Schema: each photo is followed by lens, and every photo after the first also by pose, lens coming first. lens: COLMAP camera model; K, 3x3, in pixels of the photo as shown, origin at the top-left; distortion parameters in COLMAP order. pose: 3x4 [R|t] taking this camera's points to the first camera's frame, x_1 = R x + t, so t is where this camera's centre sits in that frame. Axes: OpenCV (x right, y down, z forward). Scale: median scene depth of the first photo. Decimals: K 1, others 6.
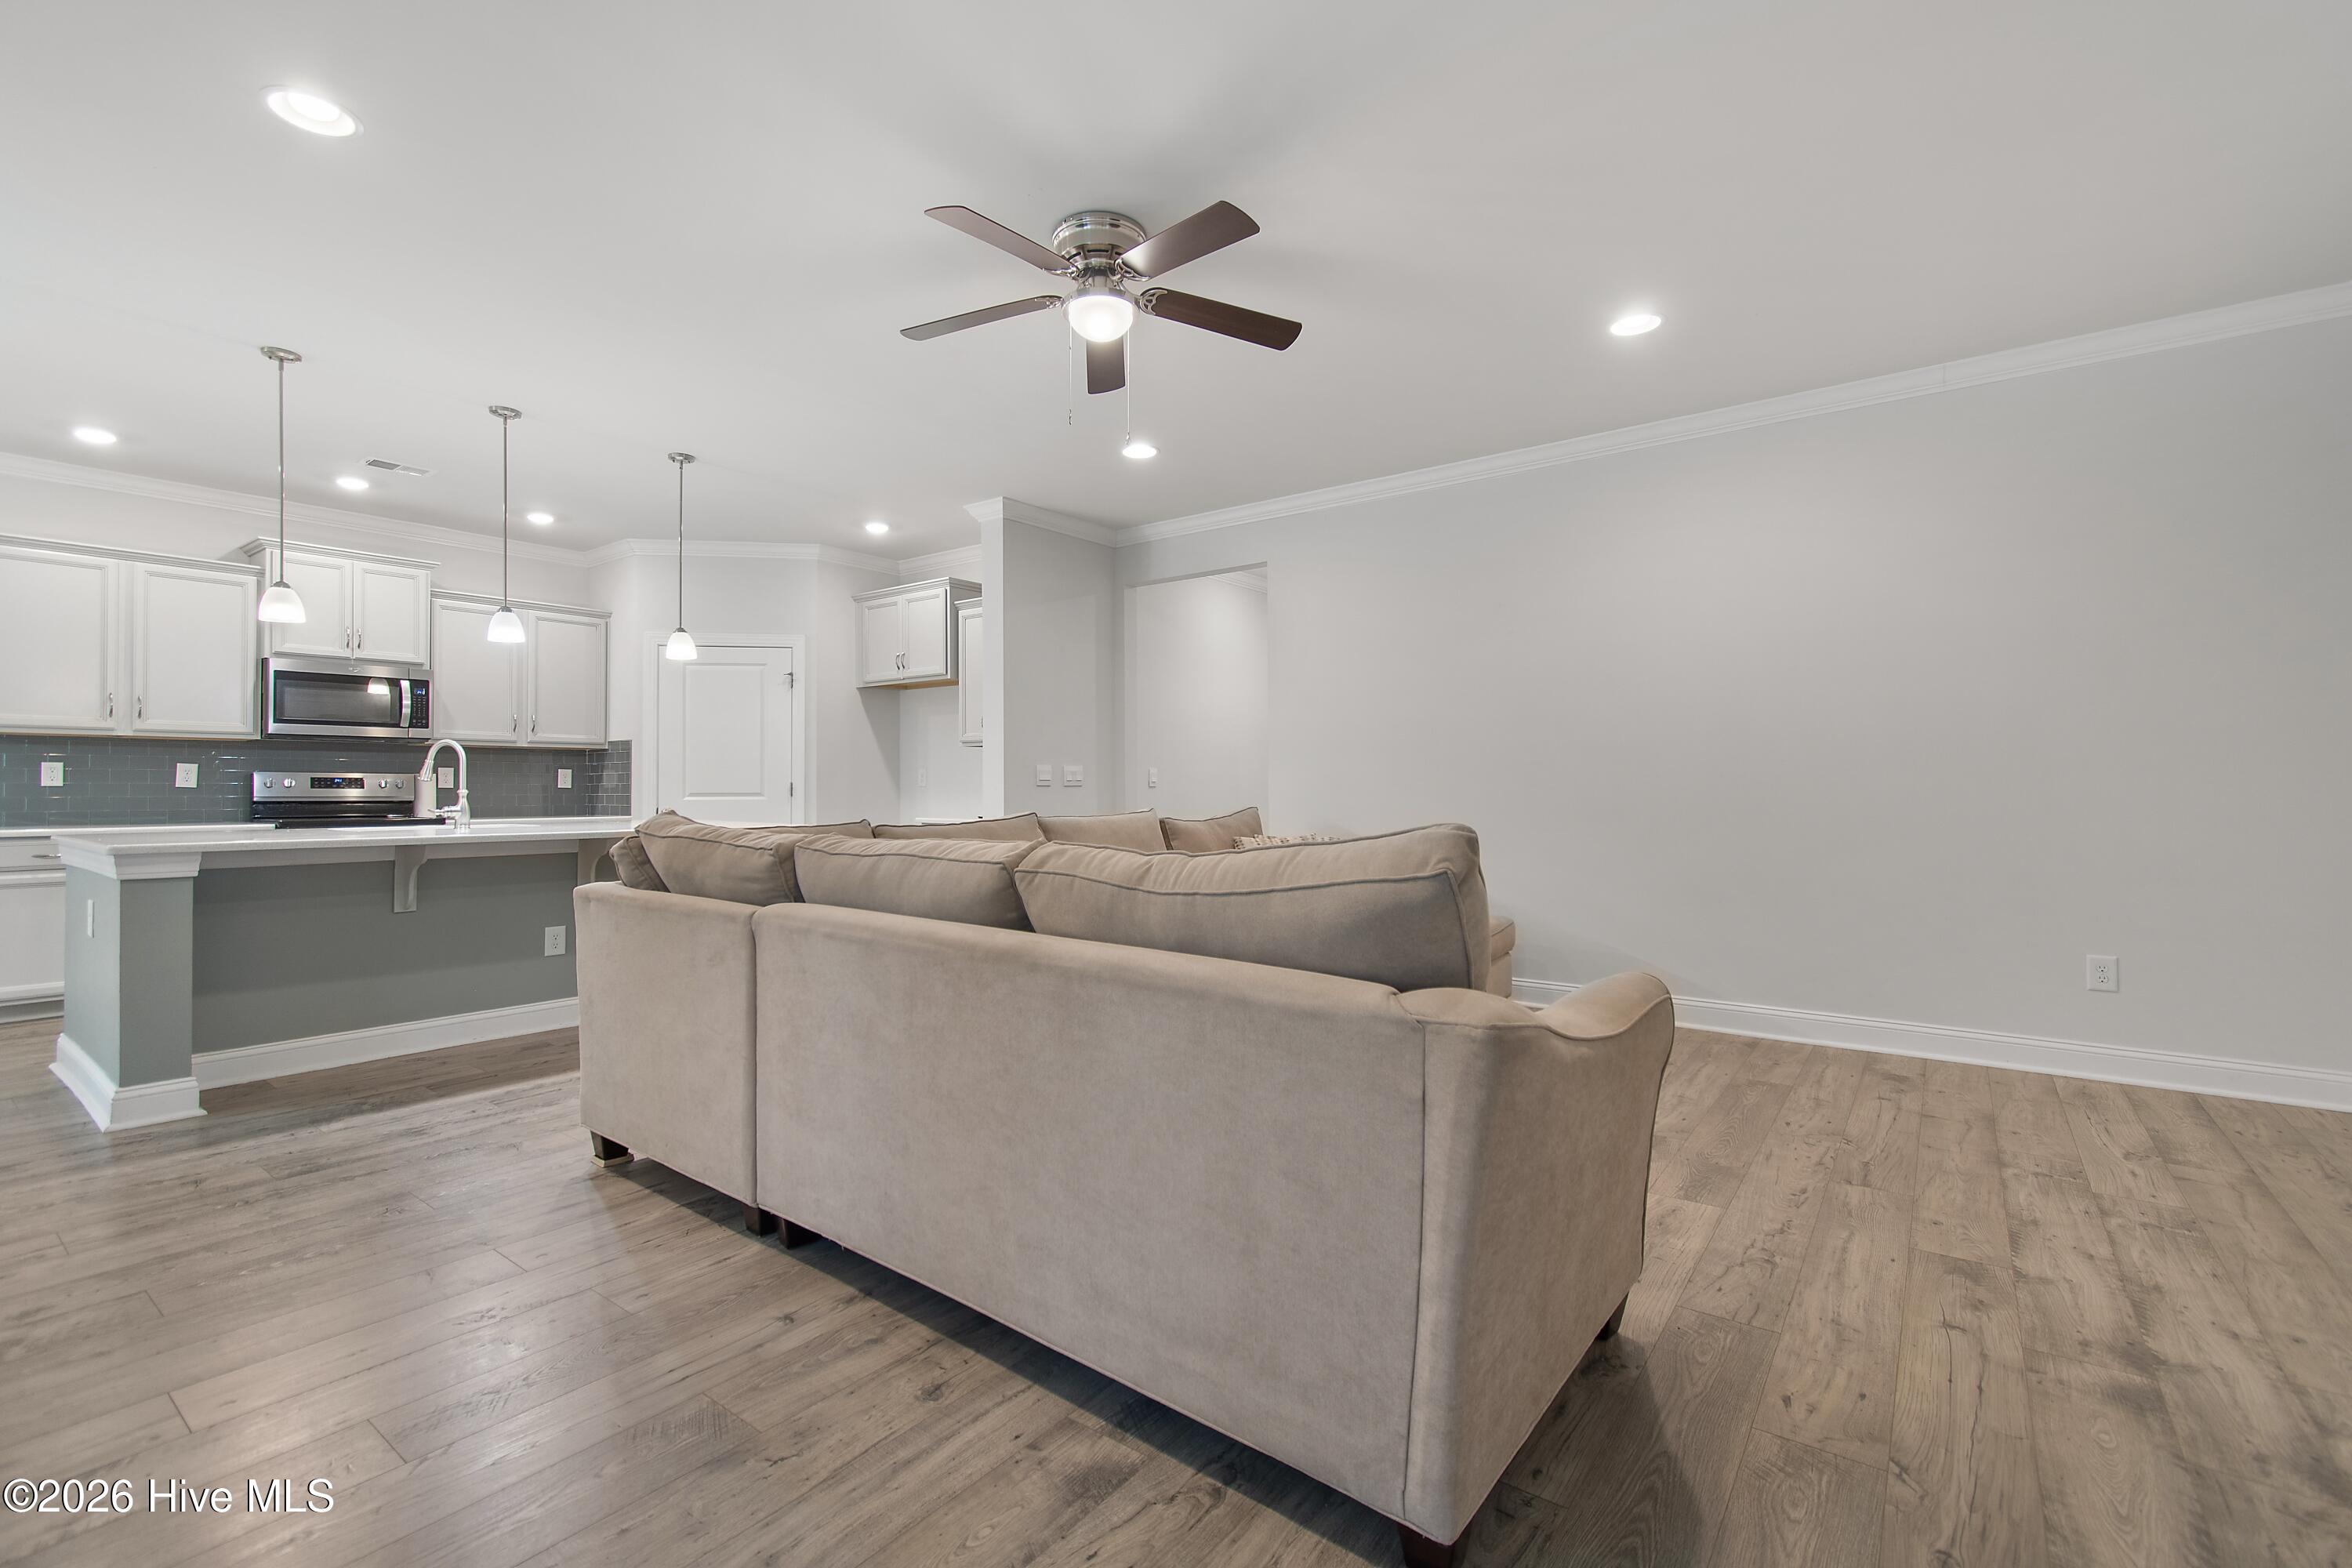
lens RADIAL K [[1032.2, 0, 1165.4], [0, 1032.2, 786.7], [0, 0, 1]] dist [0.002018, -0.000003]
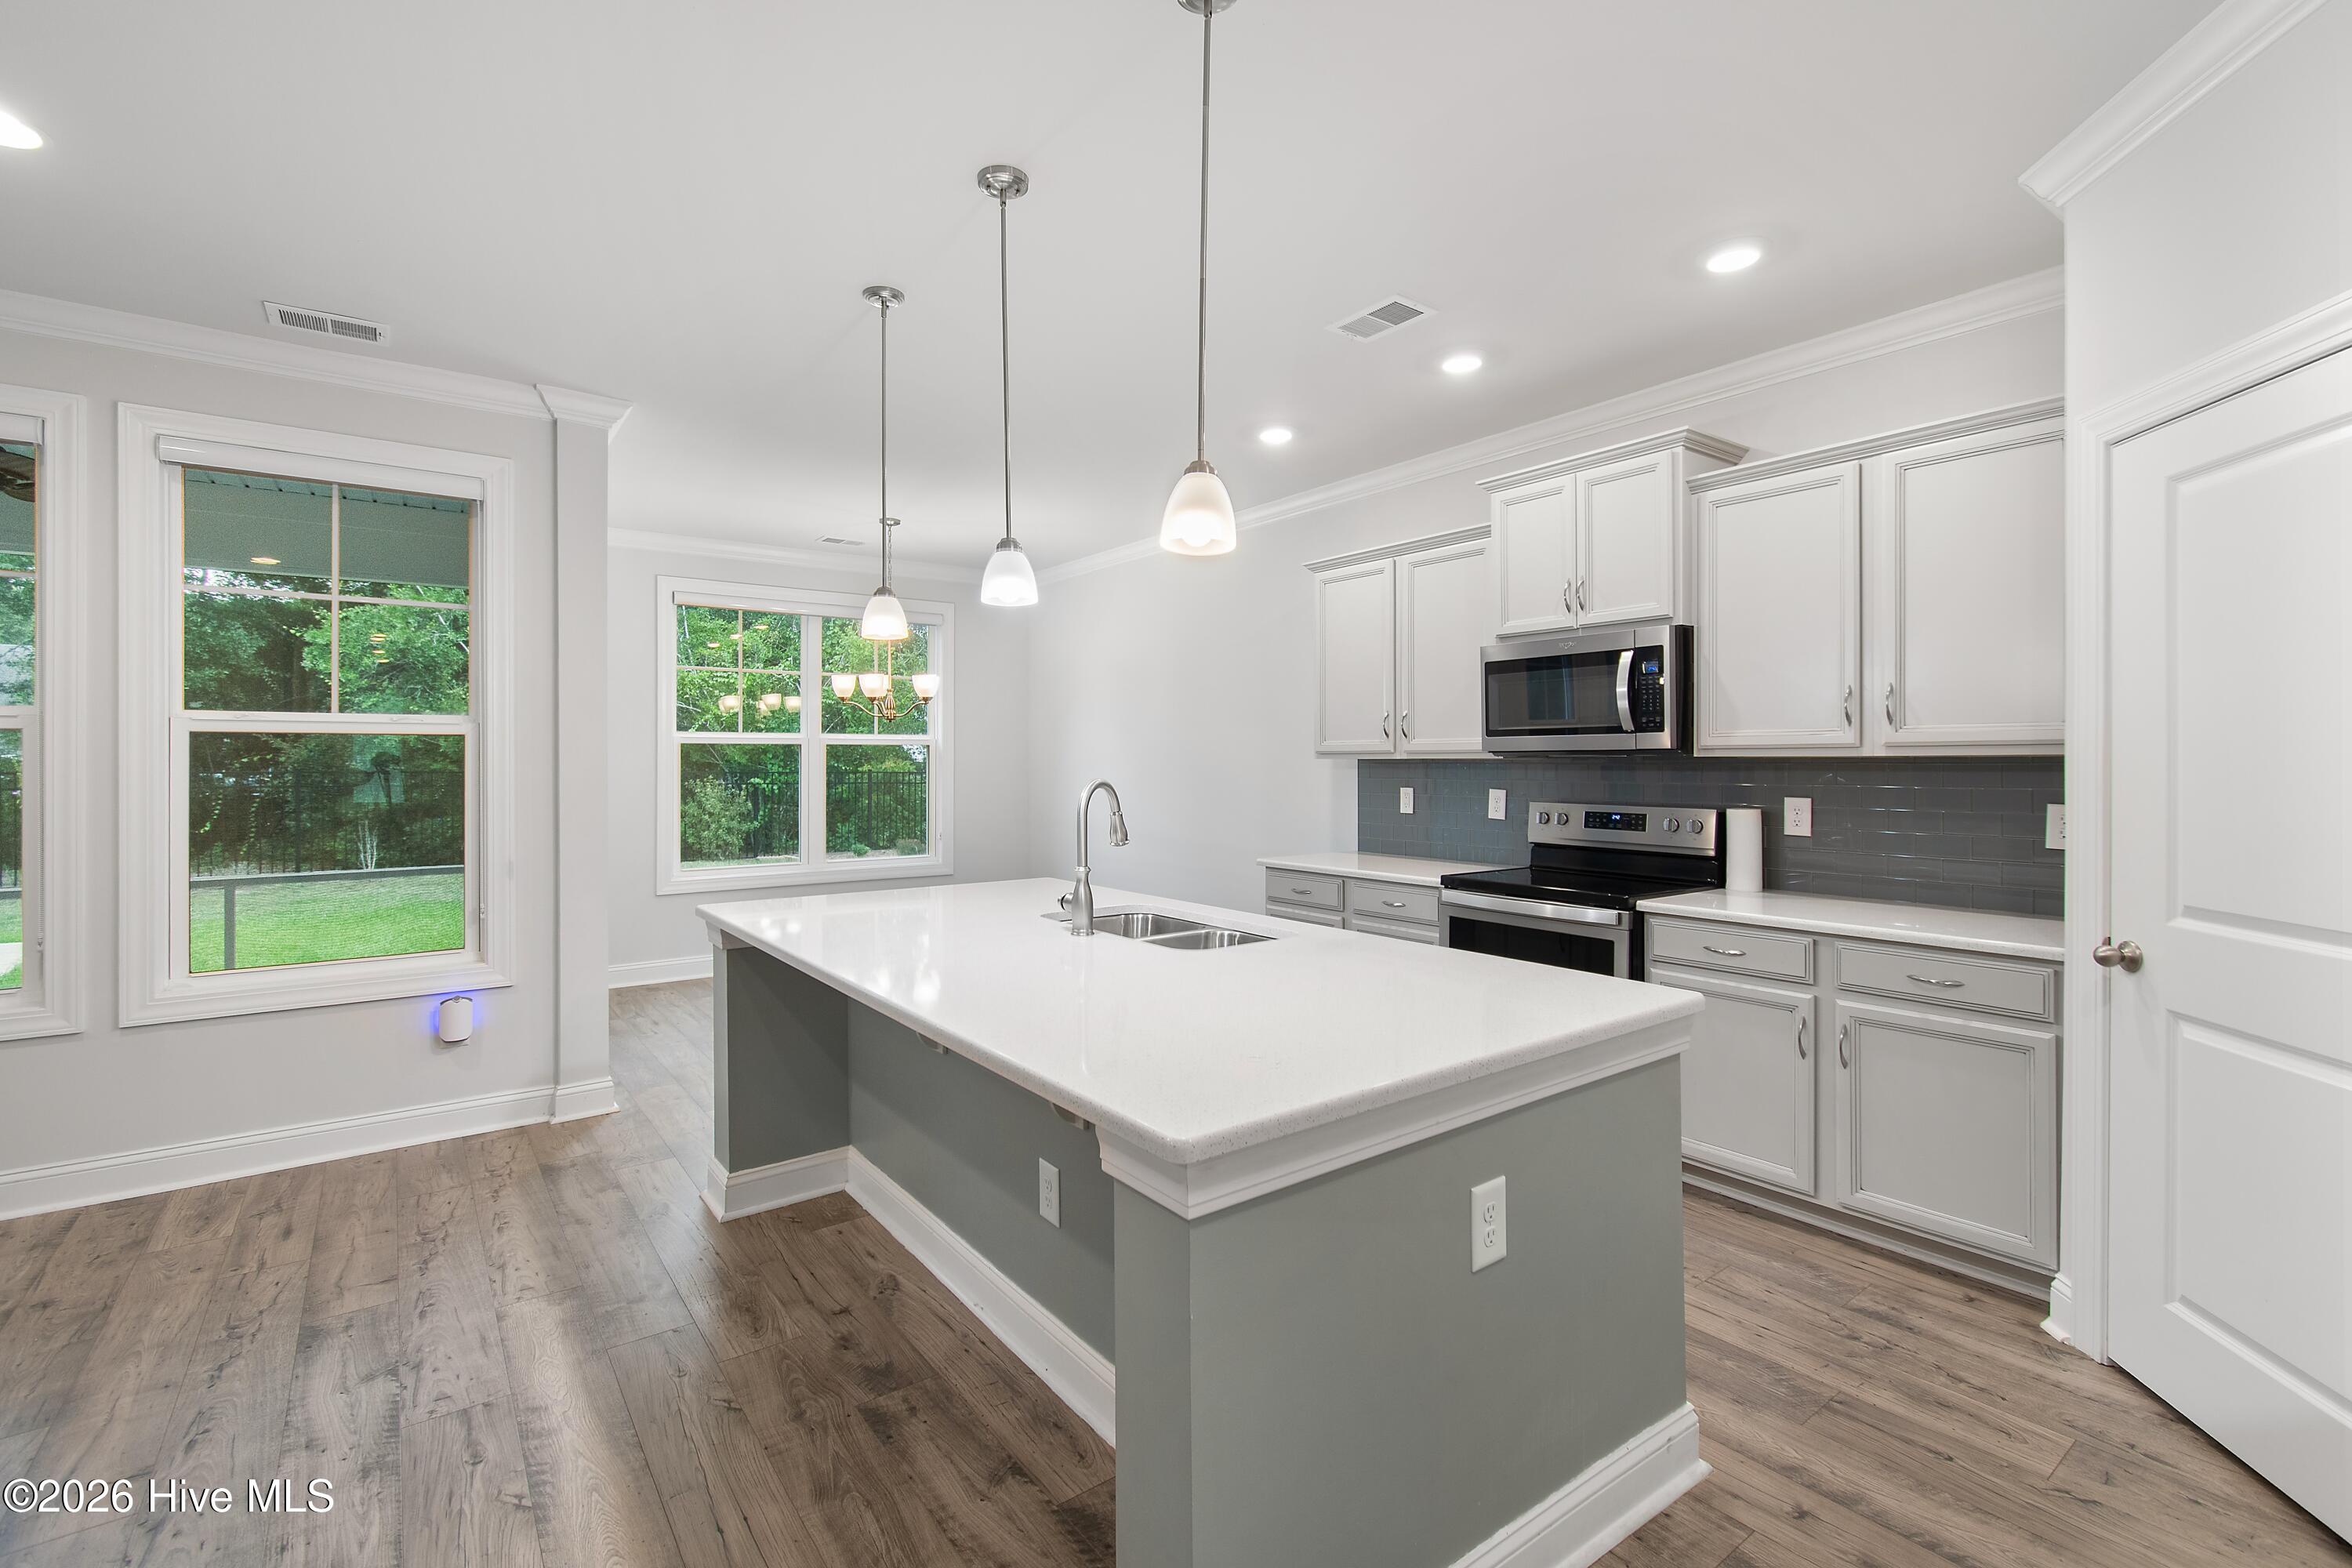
lens RADIAL K [[1032.2, 0, 1179.7], [0, 1032.2, 770.6], [0, 0, 1]] dist [0.002018, -0.000003]
pose [[-0.273975, 0.014075, -0.961634, -0.109786], [0.005742, 0.999899, 0.013000, -0.046497], [0.961720, -0.001960, -0.274028, 0.948971]]
